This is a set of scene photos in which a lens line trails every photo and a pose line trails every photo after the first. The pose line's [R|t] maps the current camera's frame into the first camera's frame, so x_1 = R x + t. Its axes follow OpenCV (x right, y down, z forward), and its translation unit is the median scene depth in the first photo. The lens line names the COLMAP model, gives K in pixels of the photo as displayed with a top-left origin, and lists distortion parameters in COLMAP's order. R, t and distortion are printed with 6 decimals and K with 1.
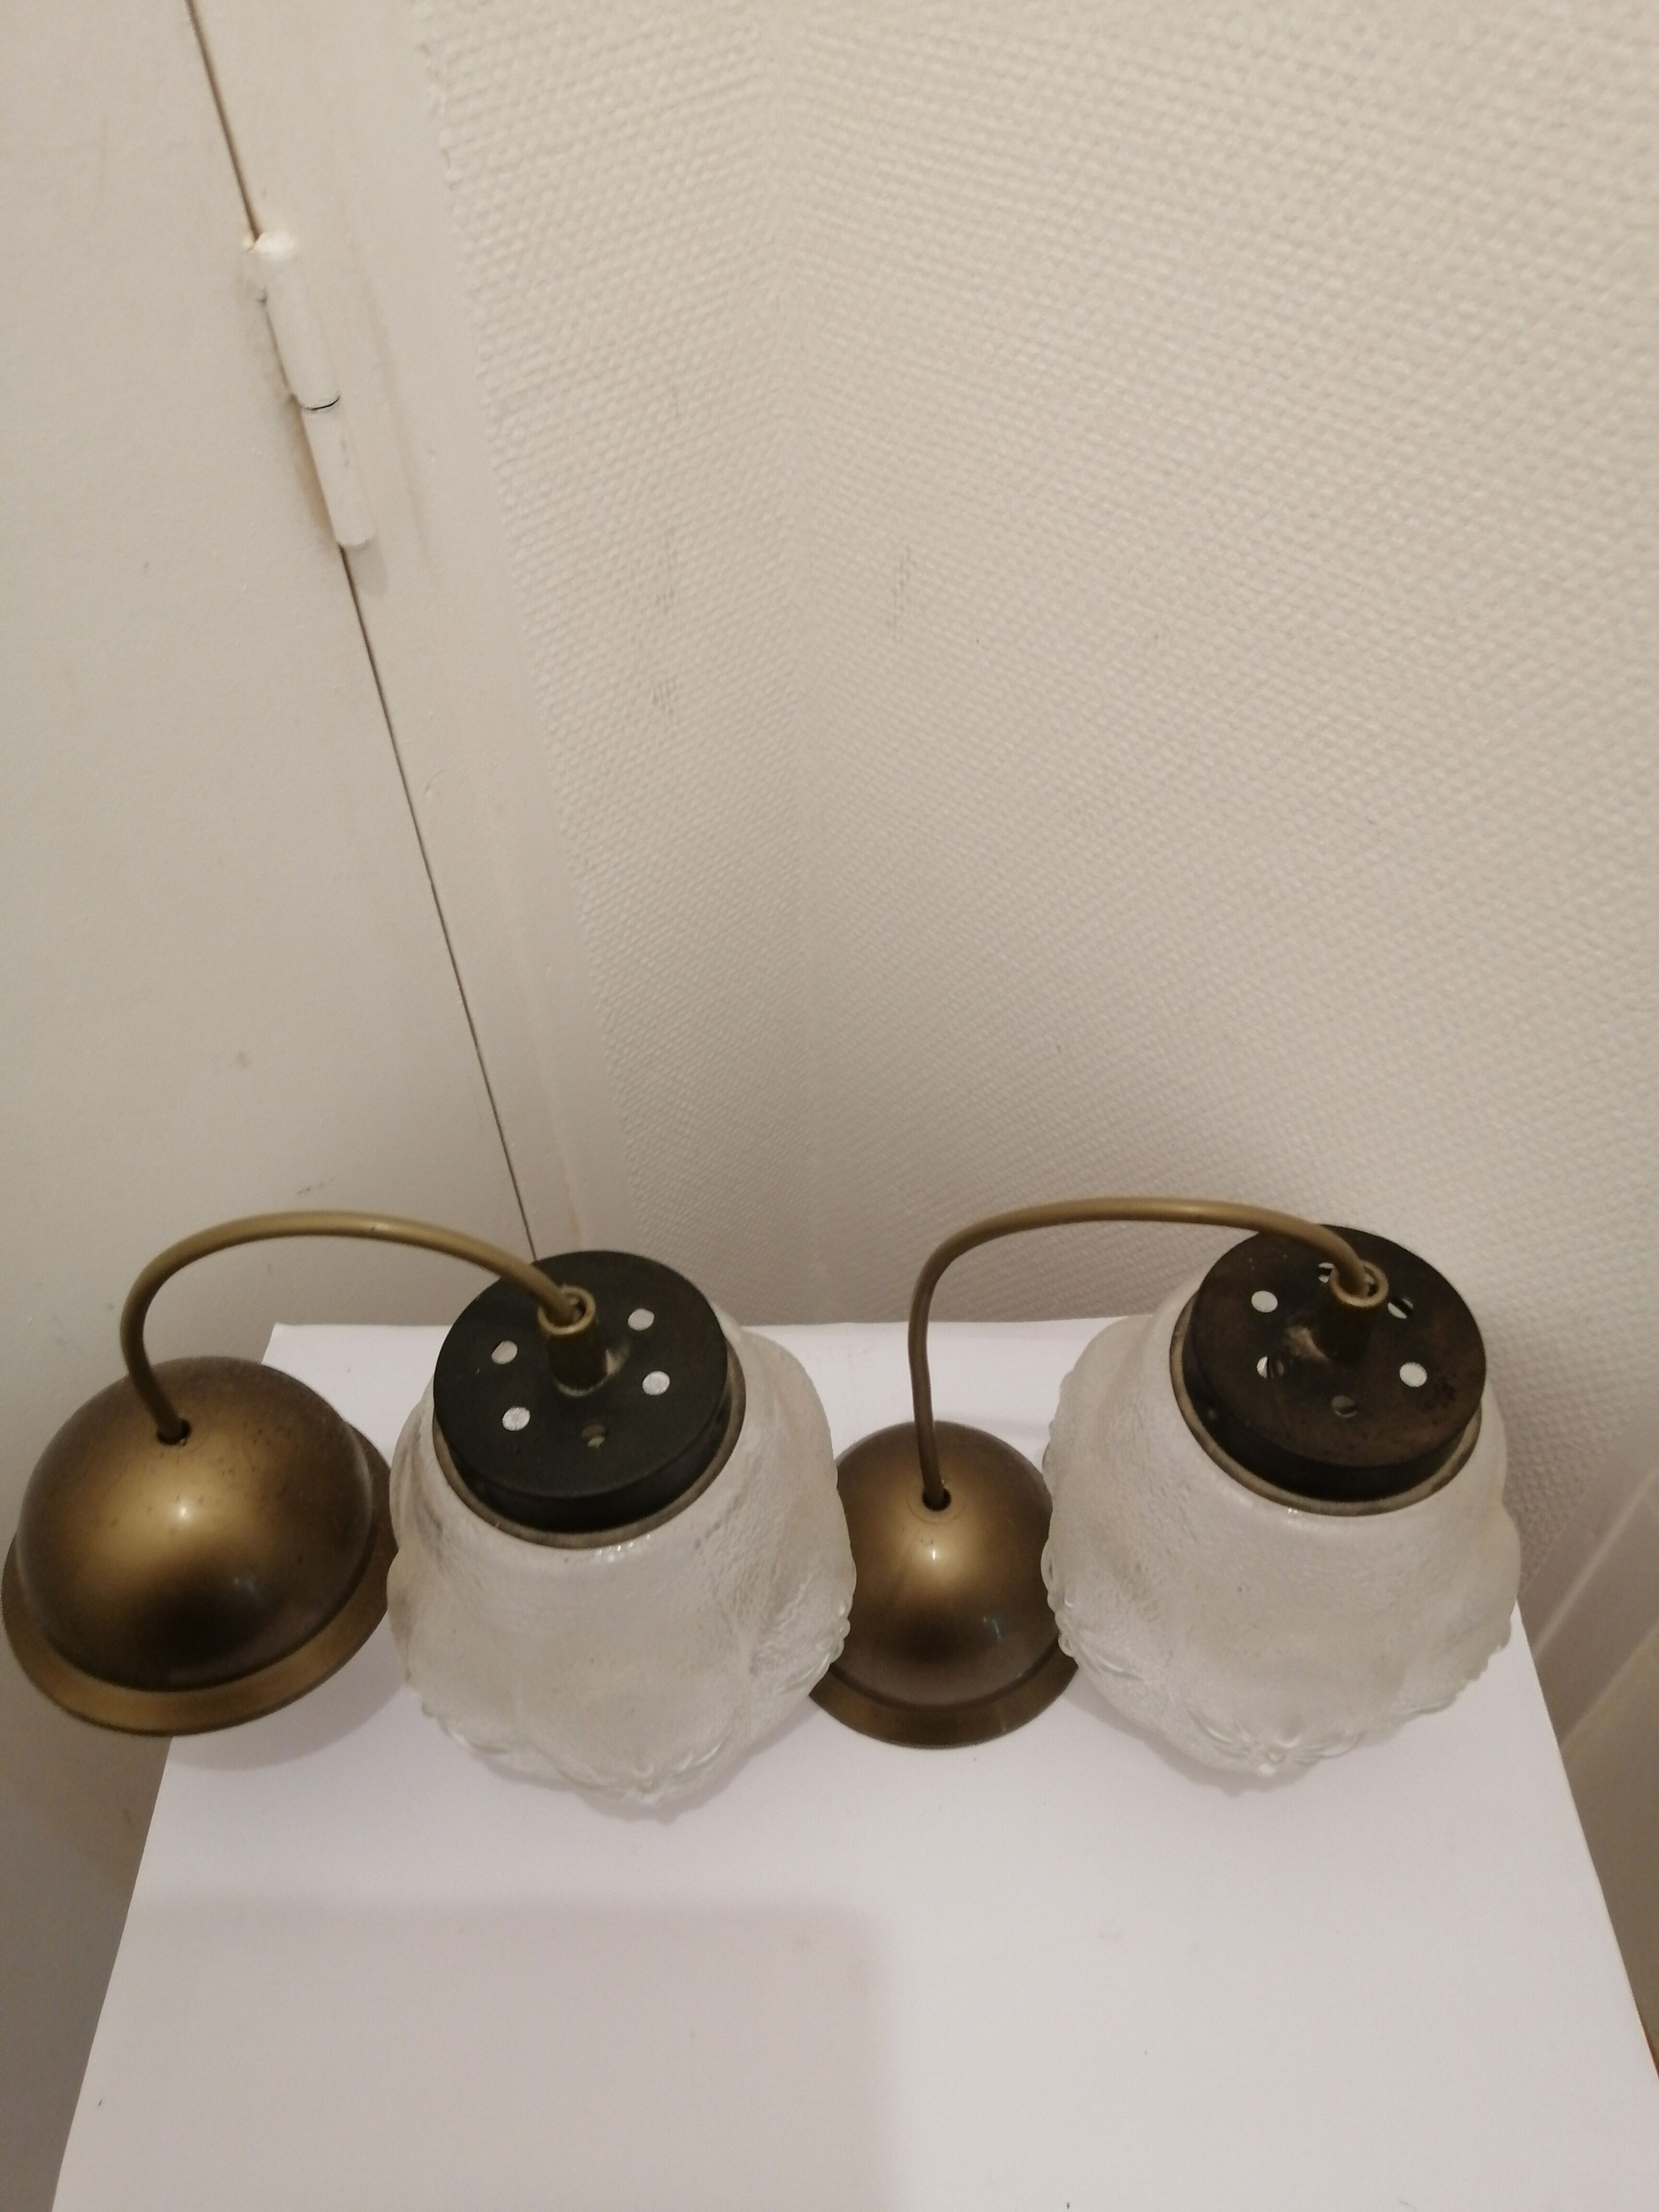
lens RADIAL K [[1747.0, 0, 821.0], [0, 1747.0, 1102.4], [0, 0, 1]] dist [-0.062972, 0.094517]
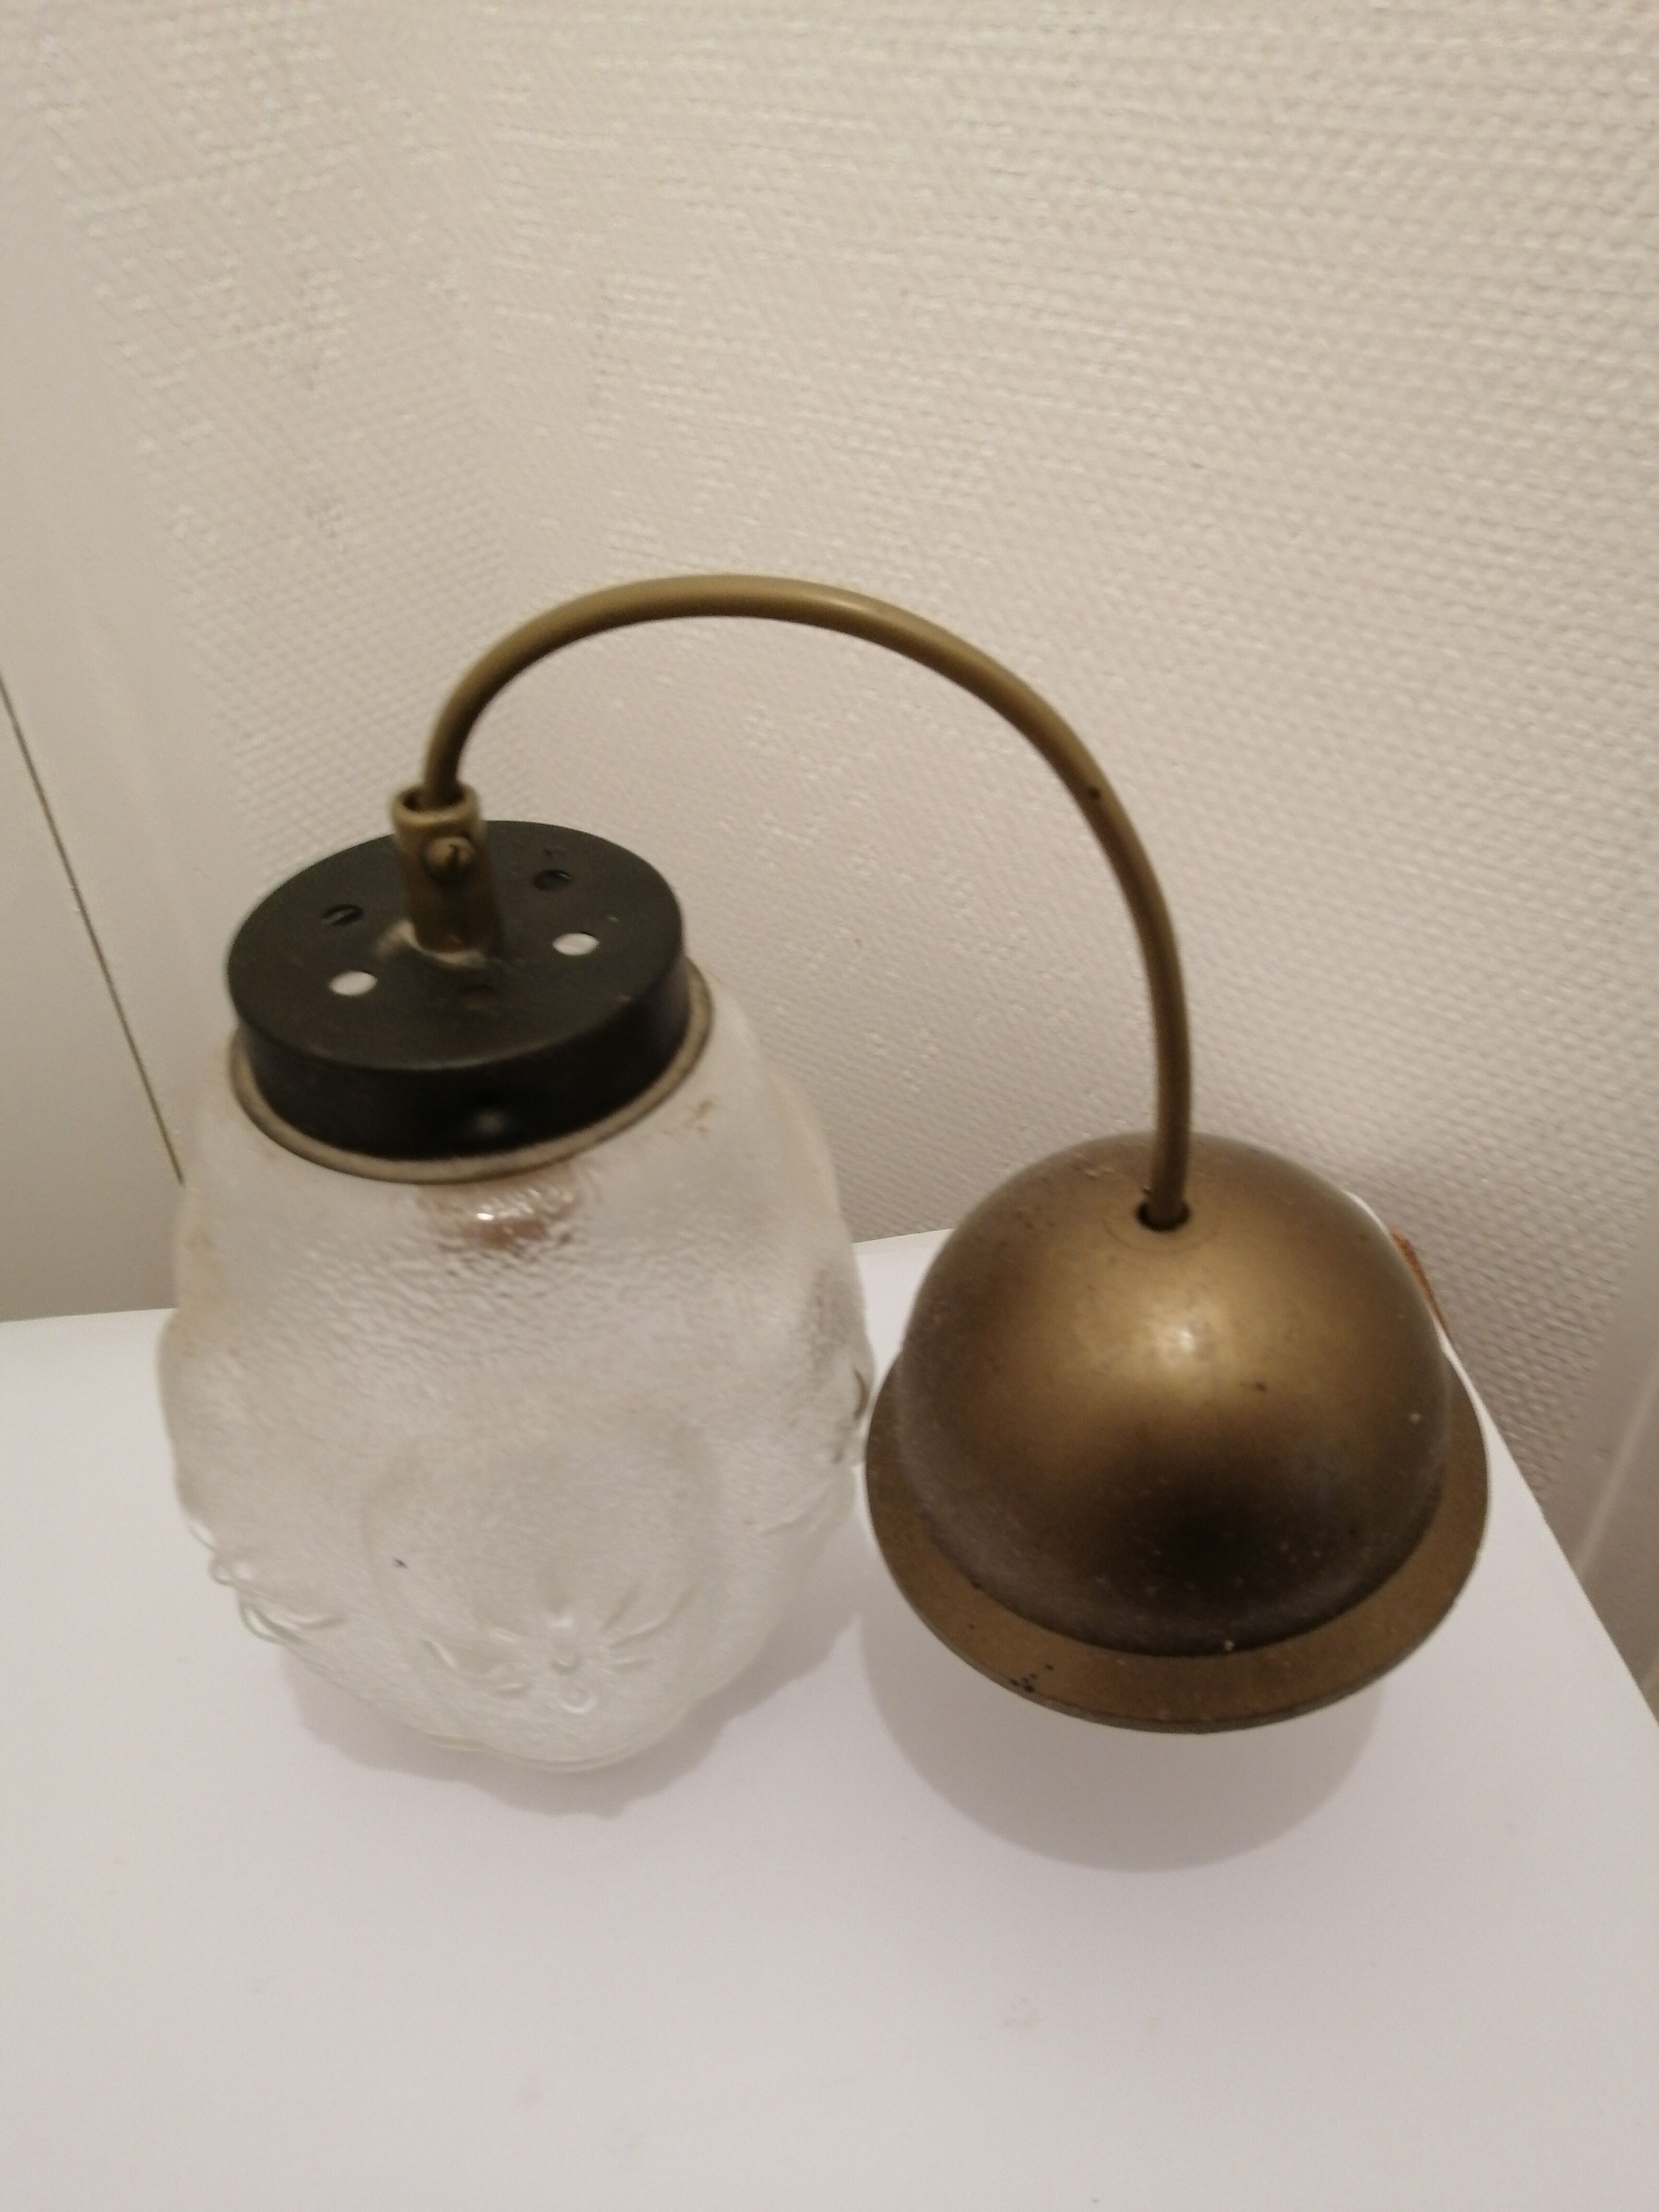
lens RADIAL K [[1698.2, 0, 858.9], [0, 1698.2, 1053.3], [0, 0, 1]] dist [-0.044550, 0.070065]
pose [[0.989217, -0.082301, 0.121146, 0.048986], [0.105344, 0.974491, -0.198167, 0.229957], [-0.101746, 0.208792, 0.972653, 0.320630]]
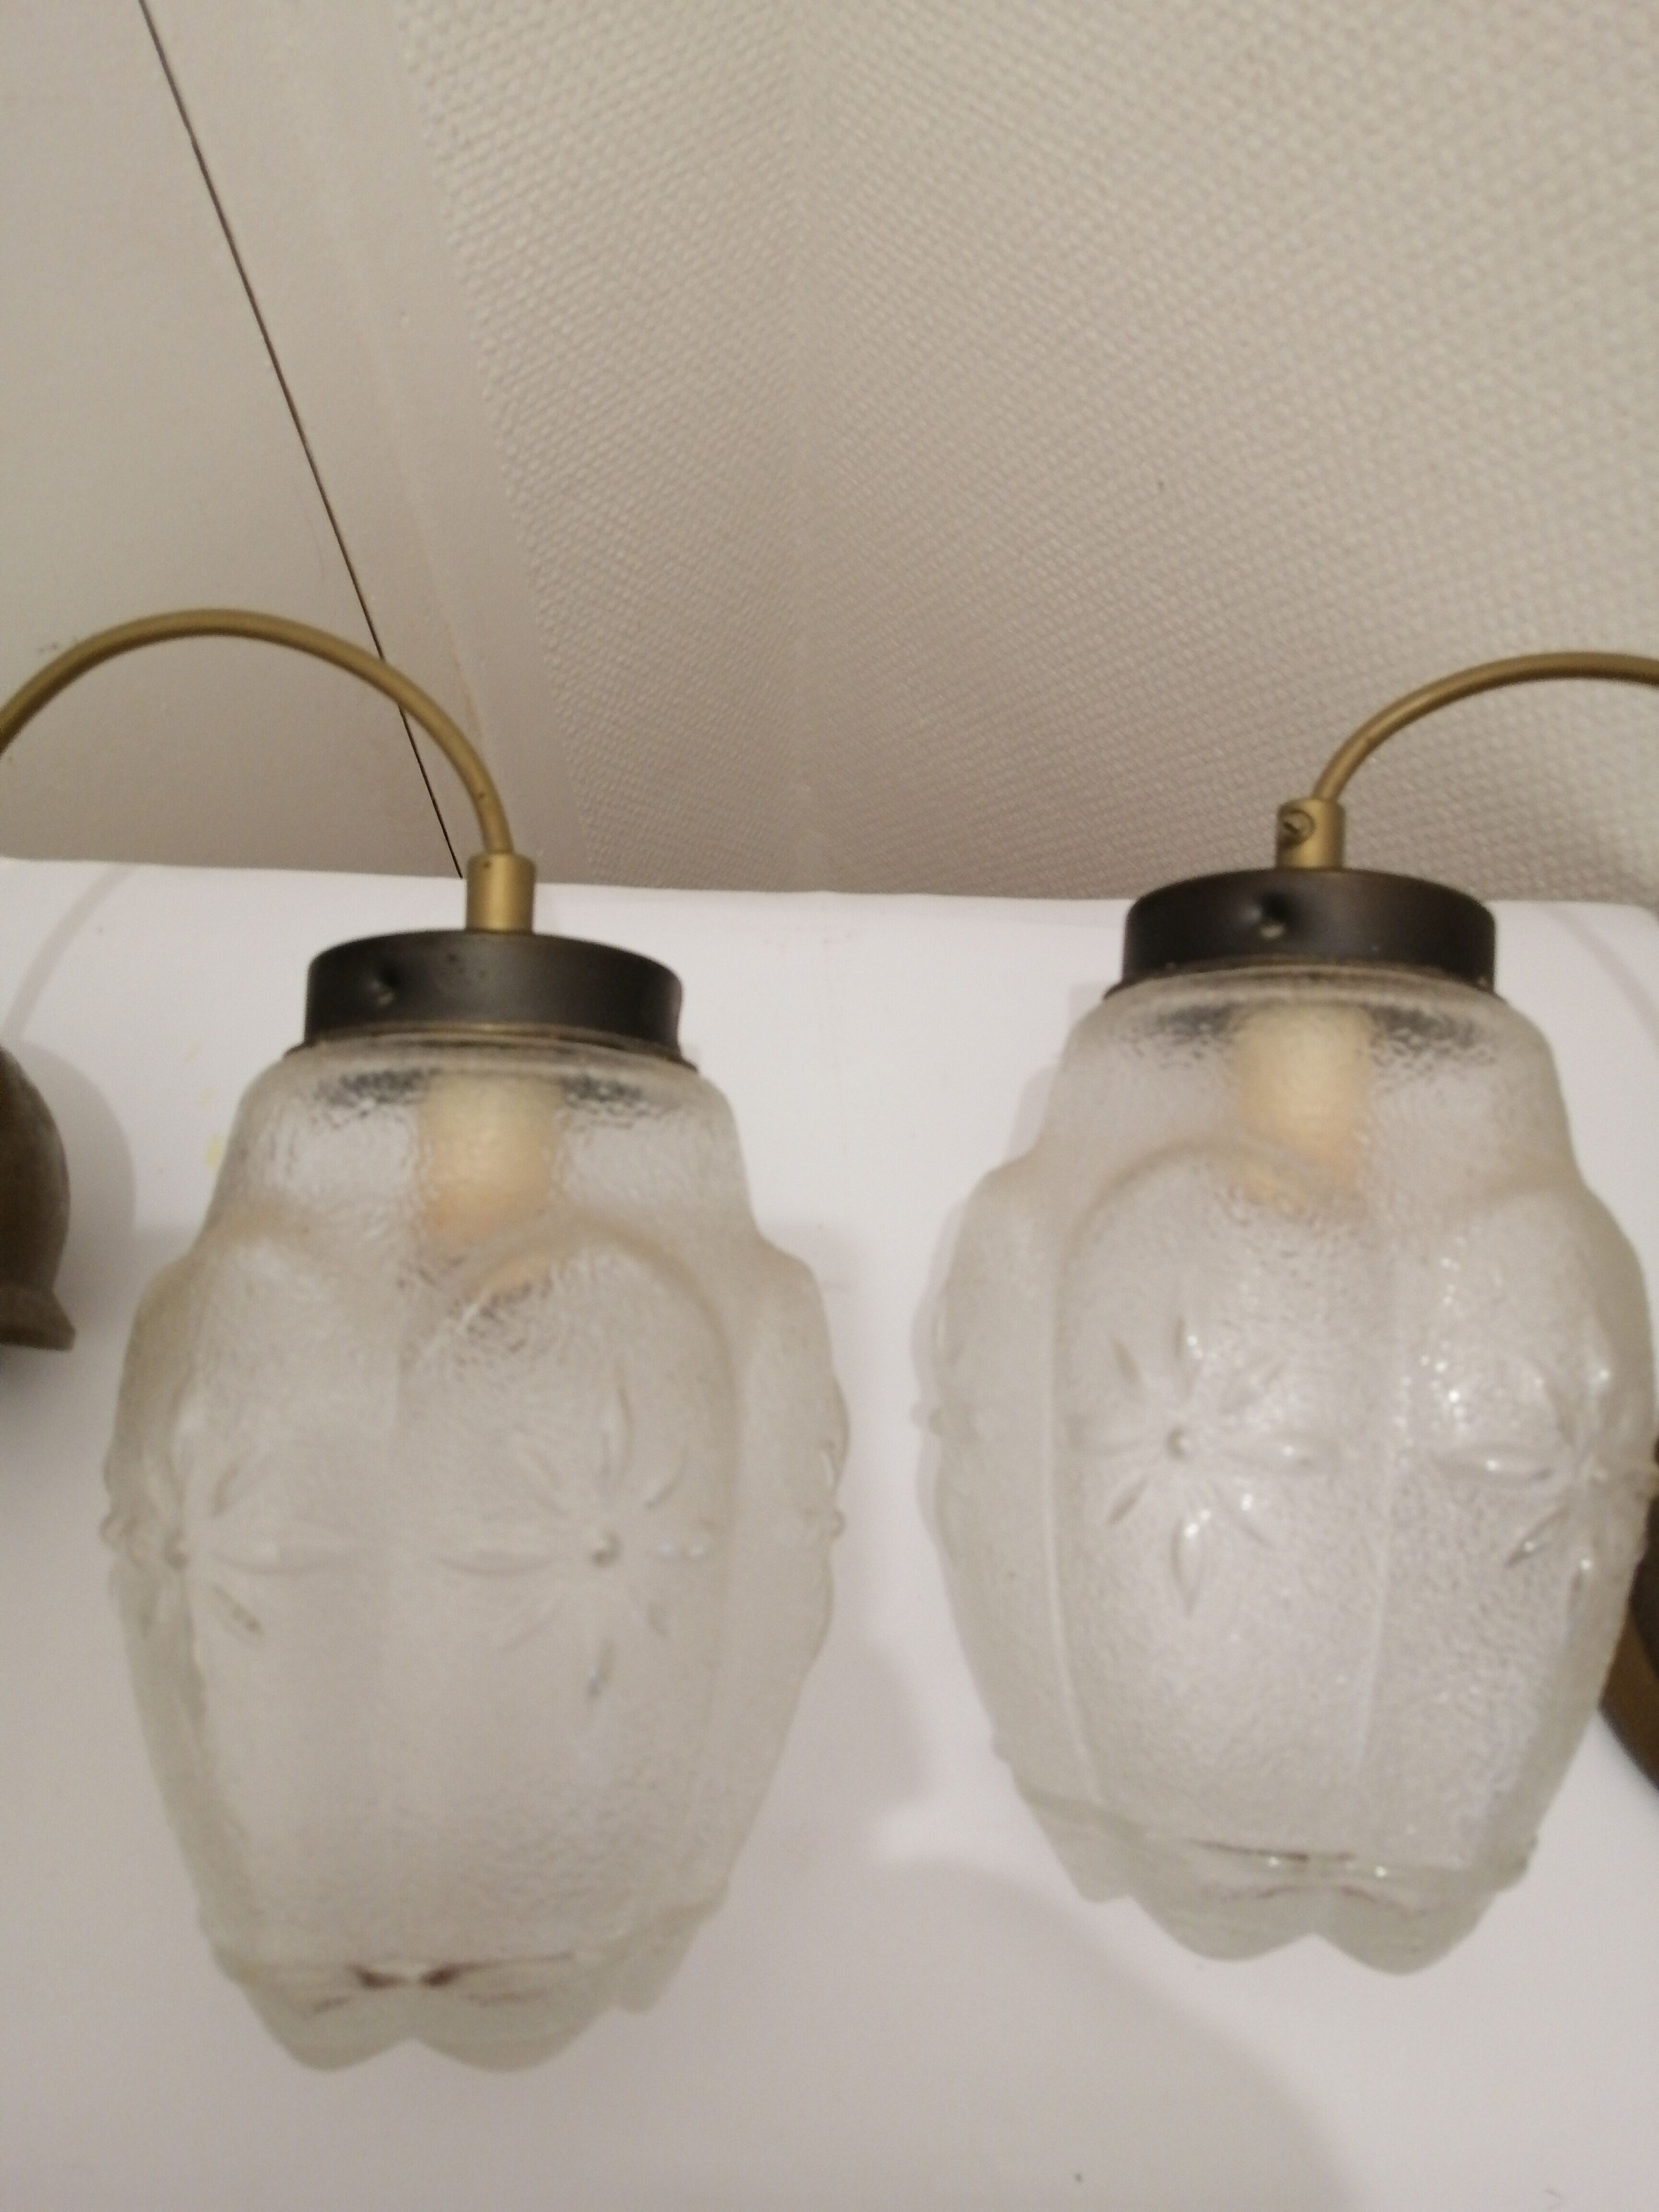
lens RADIAL K [[1758.4, 0, 823.6], [0, 1758.4, 1103.0], [0, 0, 1]] dist [-0.040420, 0.073288]
pose [[0.998993, 0.043056, 0.012620, 0.008198], [-0.044866, 0.960938, 0.273102, 0.026346], [-0.000368, -0.273393, 0.961902, 0.359891]]
